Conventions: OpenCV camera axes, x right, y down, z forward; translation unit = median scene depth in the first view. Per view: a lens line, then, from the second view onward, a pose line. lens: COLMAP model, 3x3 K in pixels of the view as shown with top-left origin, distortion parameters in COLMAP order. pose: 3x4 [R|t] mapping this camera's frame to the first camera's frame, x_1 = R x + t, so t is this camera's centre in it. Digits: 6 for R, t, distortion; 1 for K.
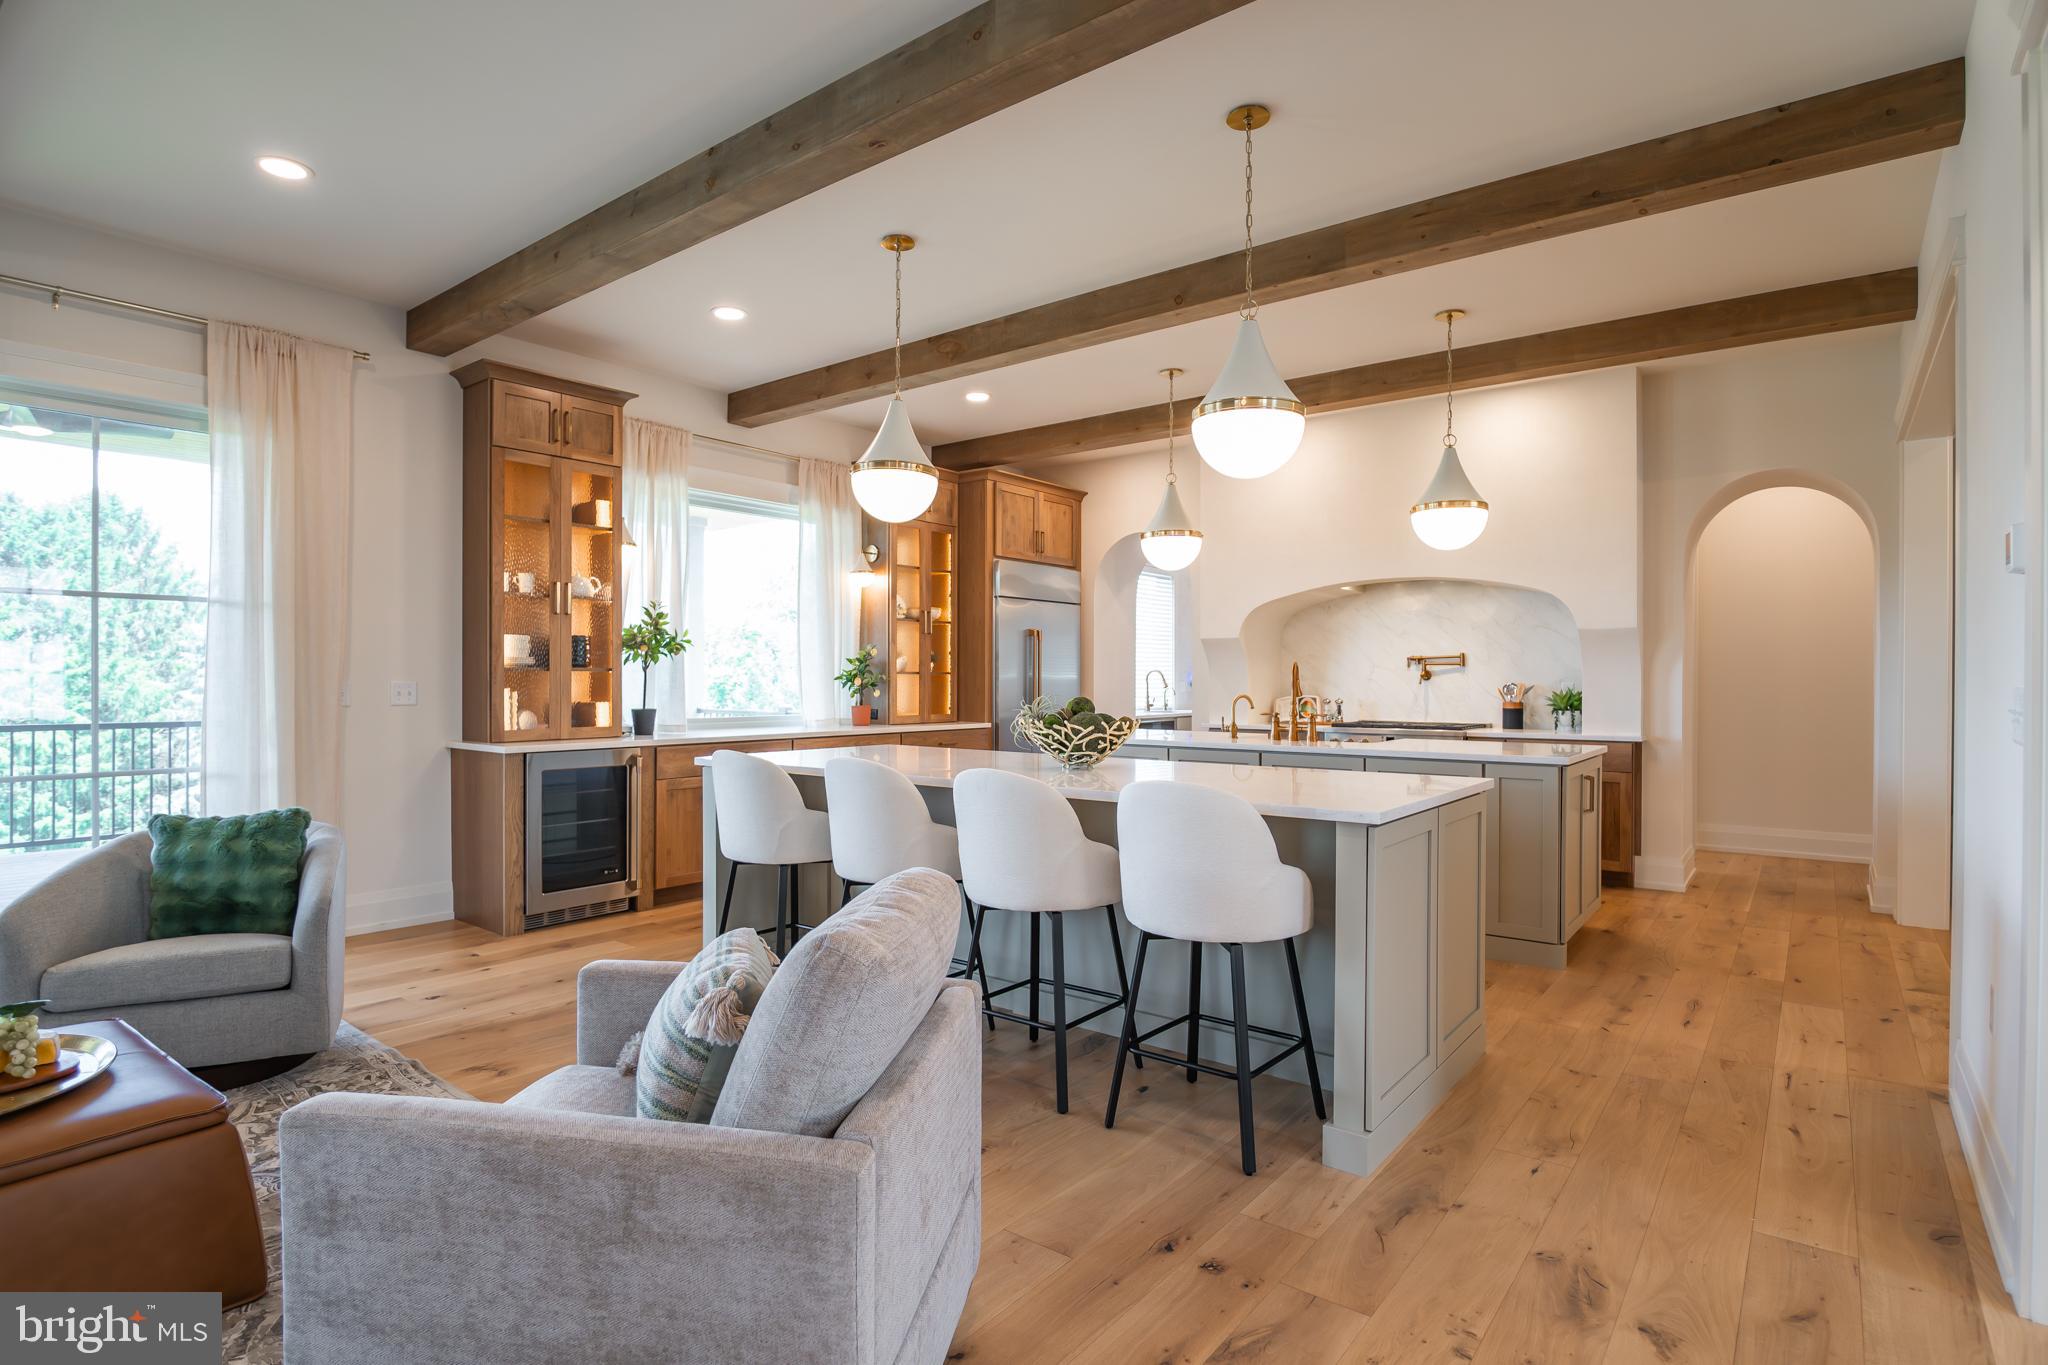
lens RADIAL K [[1028.1, 0, 1024.0], [0, 1028.1, 682.5], [0, 0, 1]] dist [-0.006981, -0.014840]
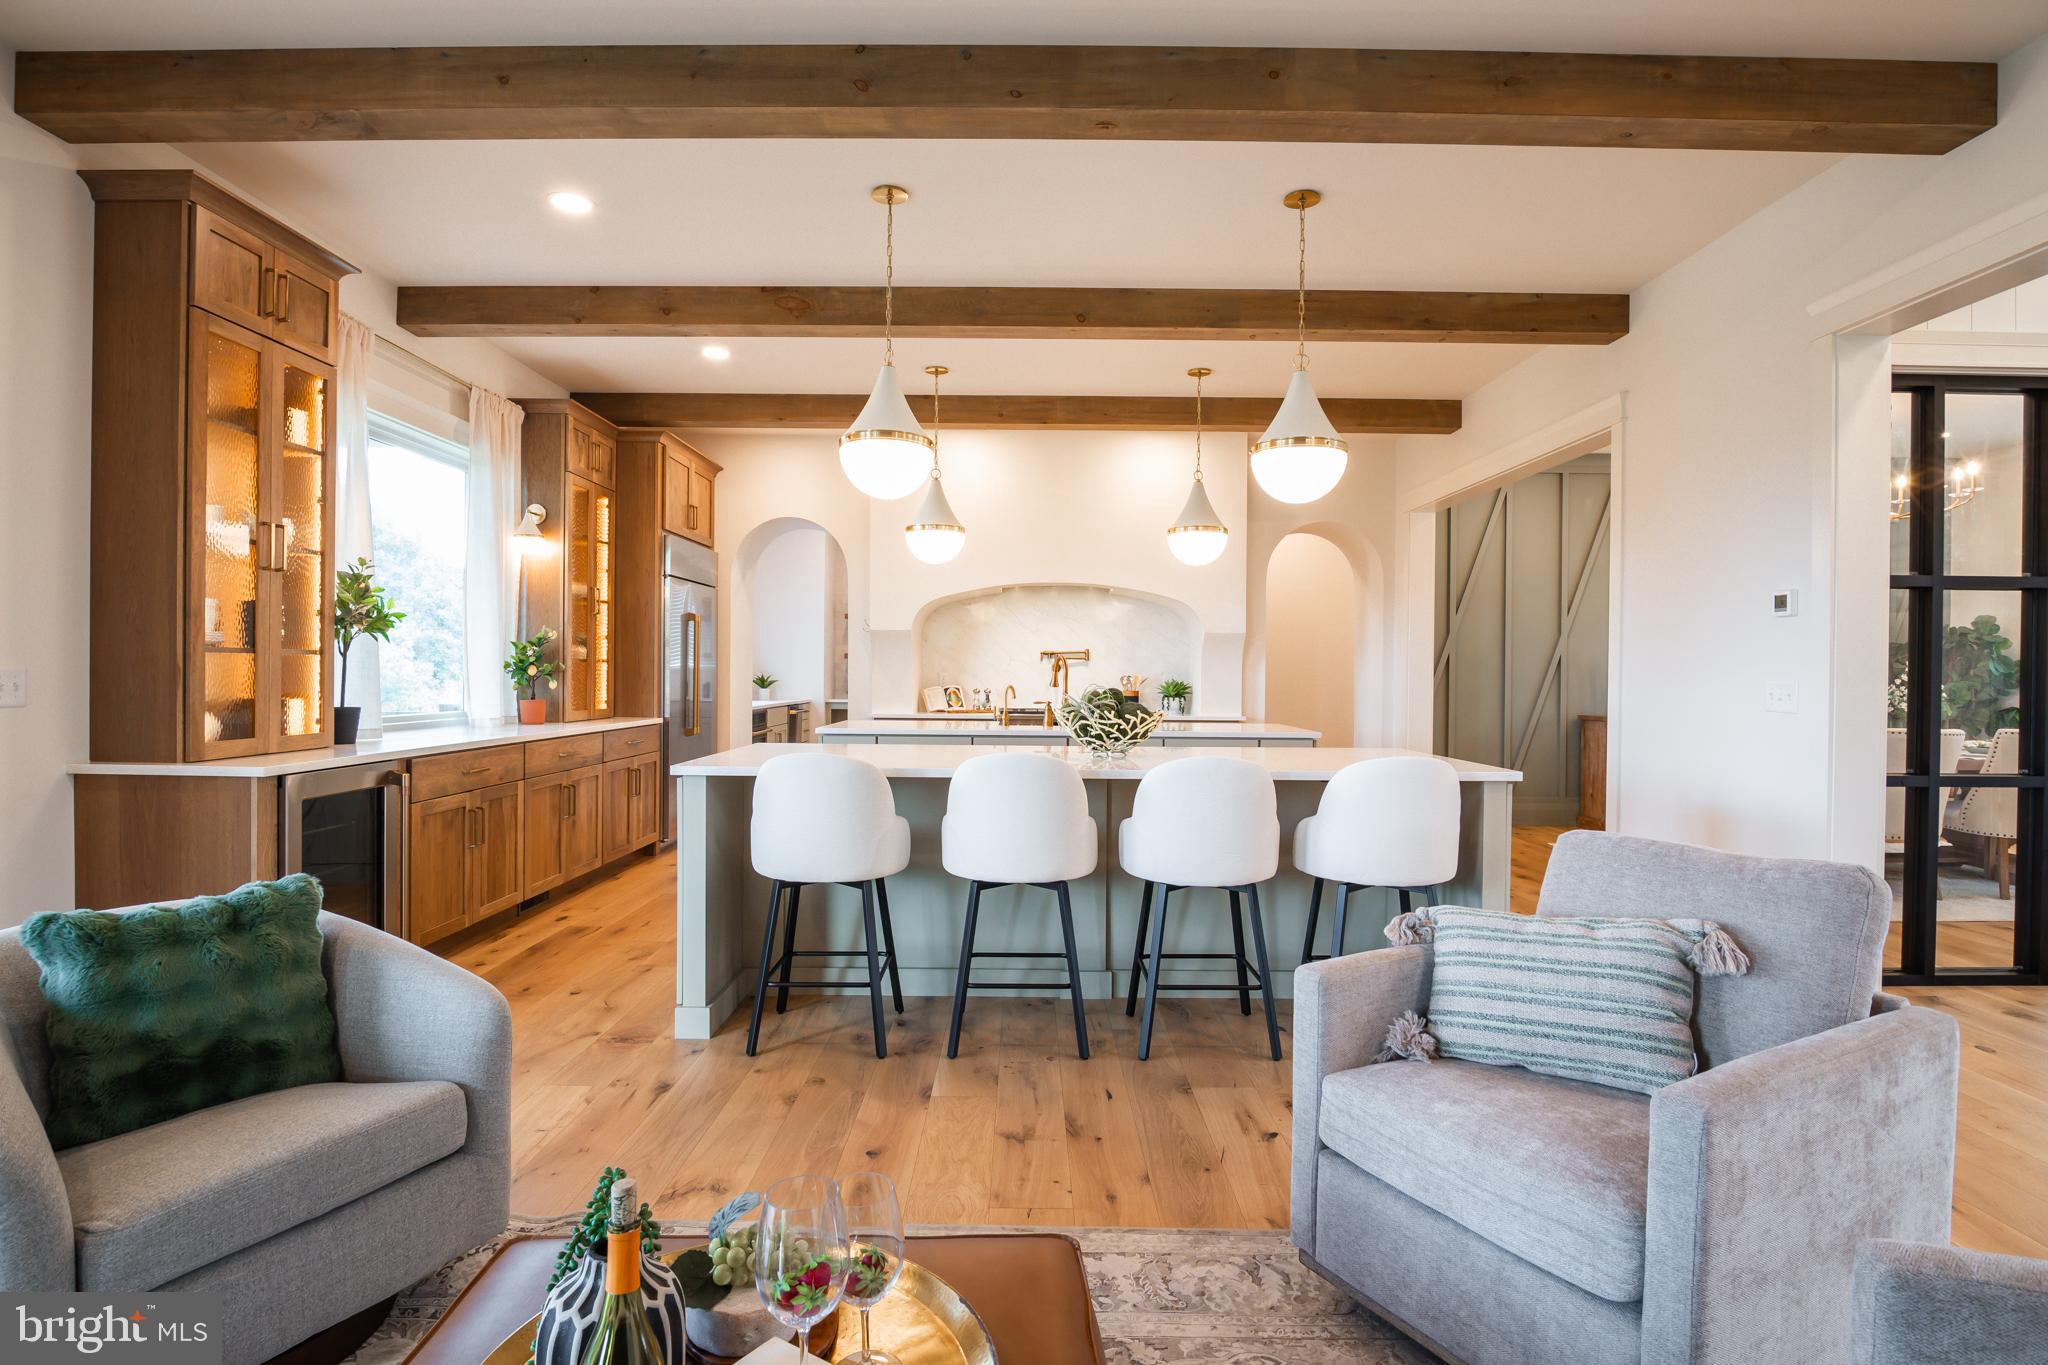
lens RADIAL K [[1028.1, 0, 1024.0], [0, 1028.1, 682.5], [0, 0, 1]] dist [-0.006981, -0.014840]
pose [[0.787945, -0.001149, 0.615744, -0.441716], [-0.005120, 0.999951, 0.008418, -0.000241], [-0.615724, -0.009786, 0.787901, 0.148267]]
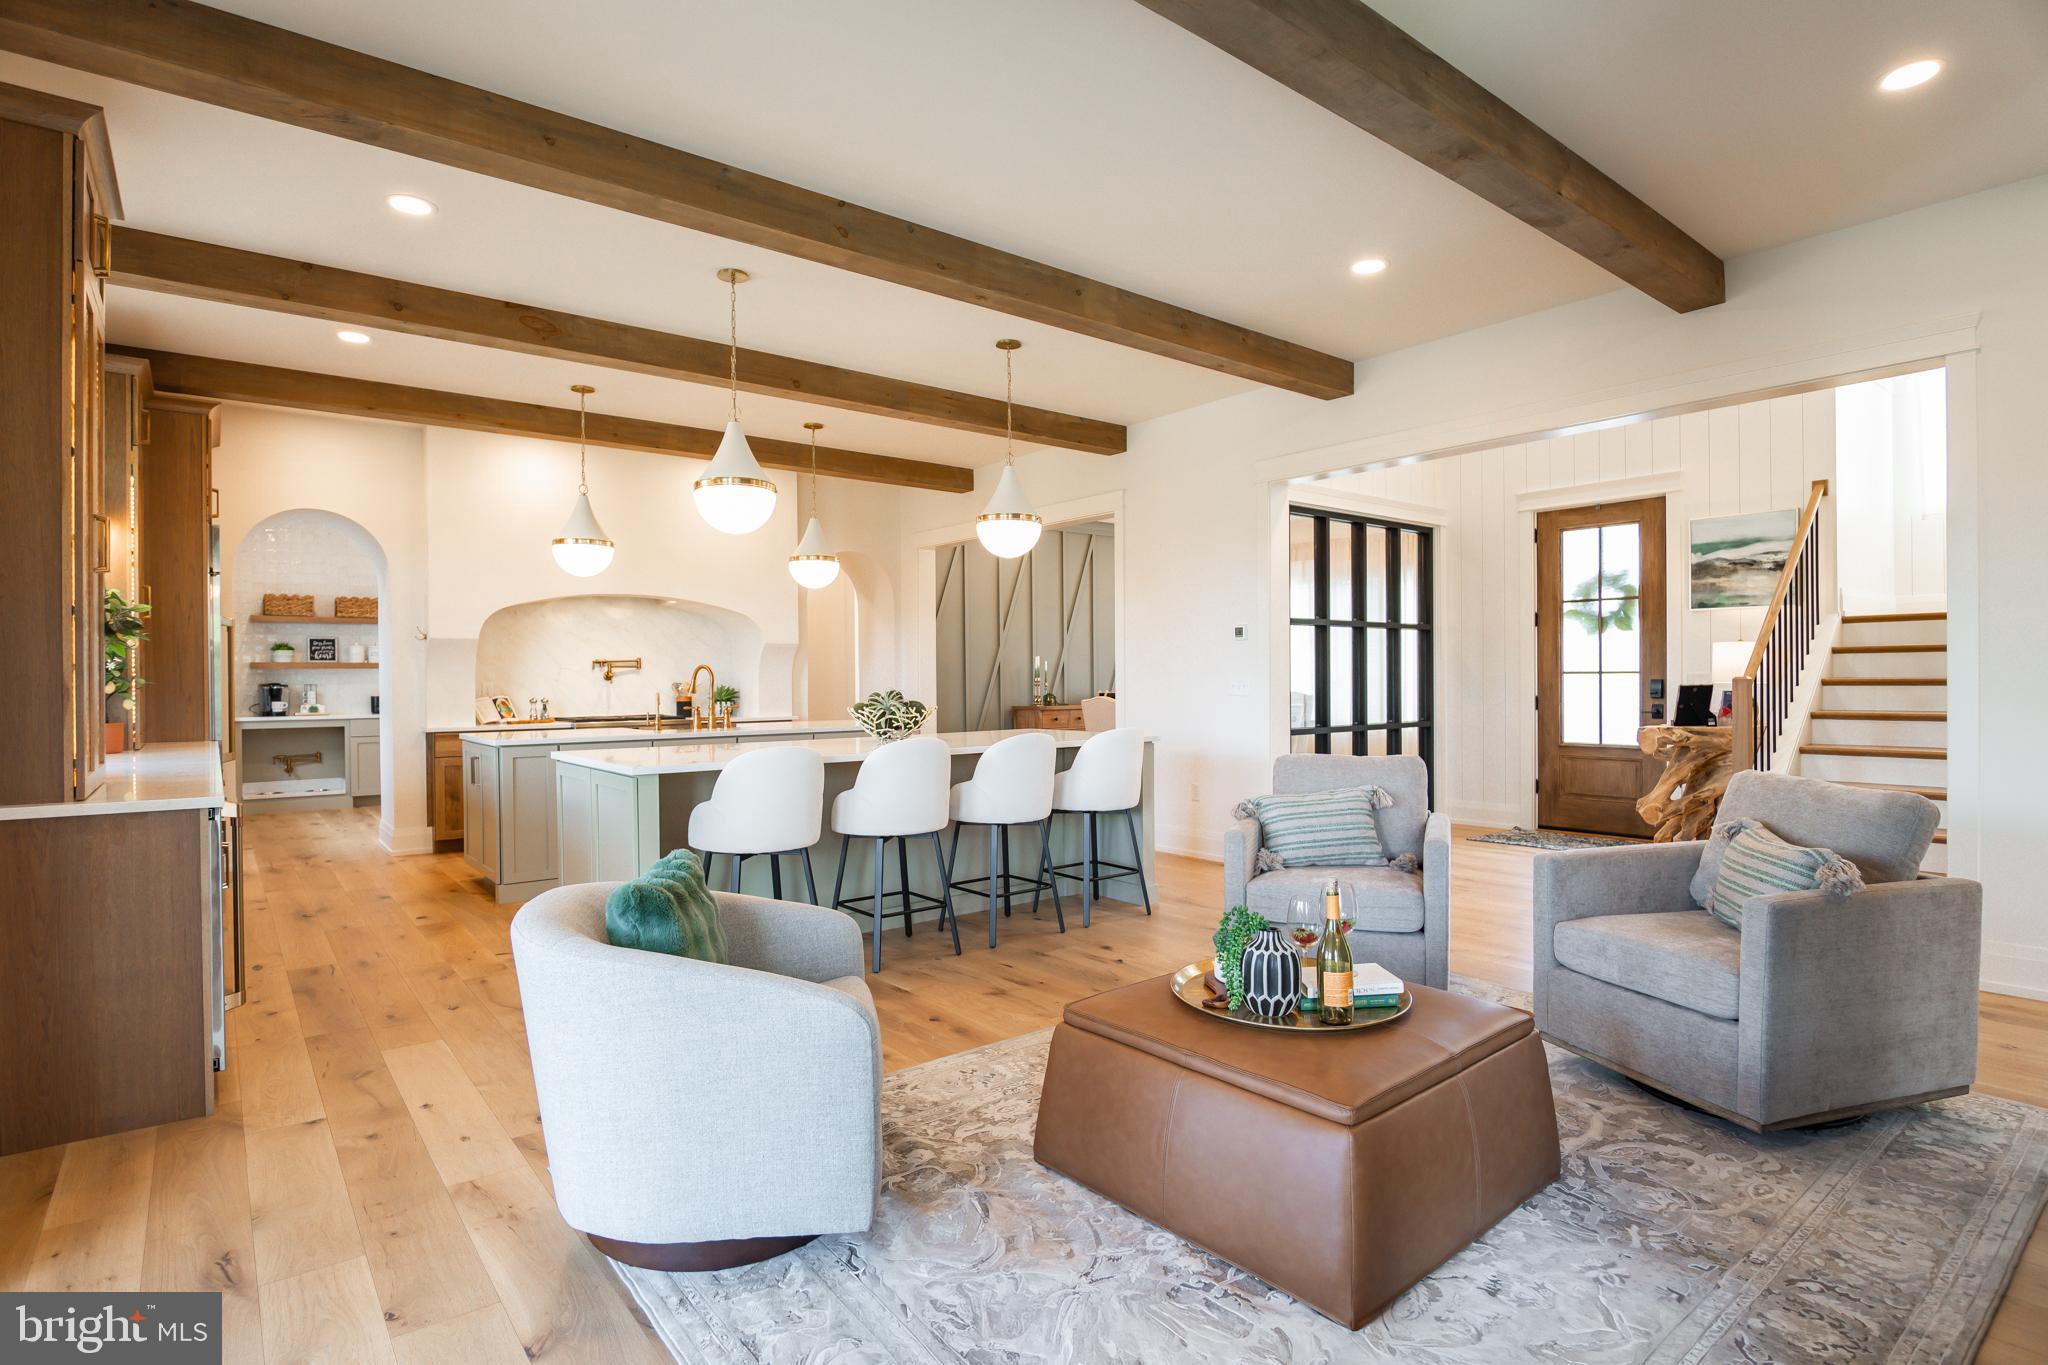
lens RADIAL K [[1028.1, 0, 1024.0], [0, 1028.1, 682.5], [0, 0, 1]] dist [-0.006981, -0.014840]
pose [[0.229326, -0.007908, 0.973318, -0.824451], [0.010905, 0.999925, 0.005555, -0.001496], [-0.973289, 0.009340, 0.229395, 0.340181]]
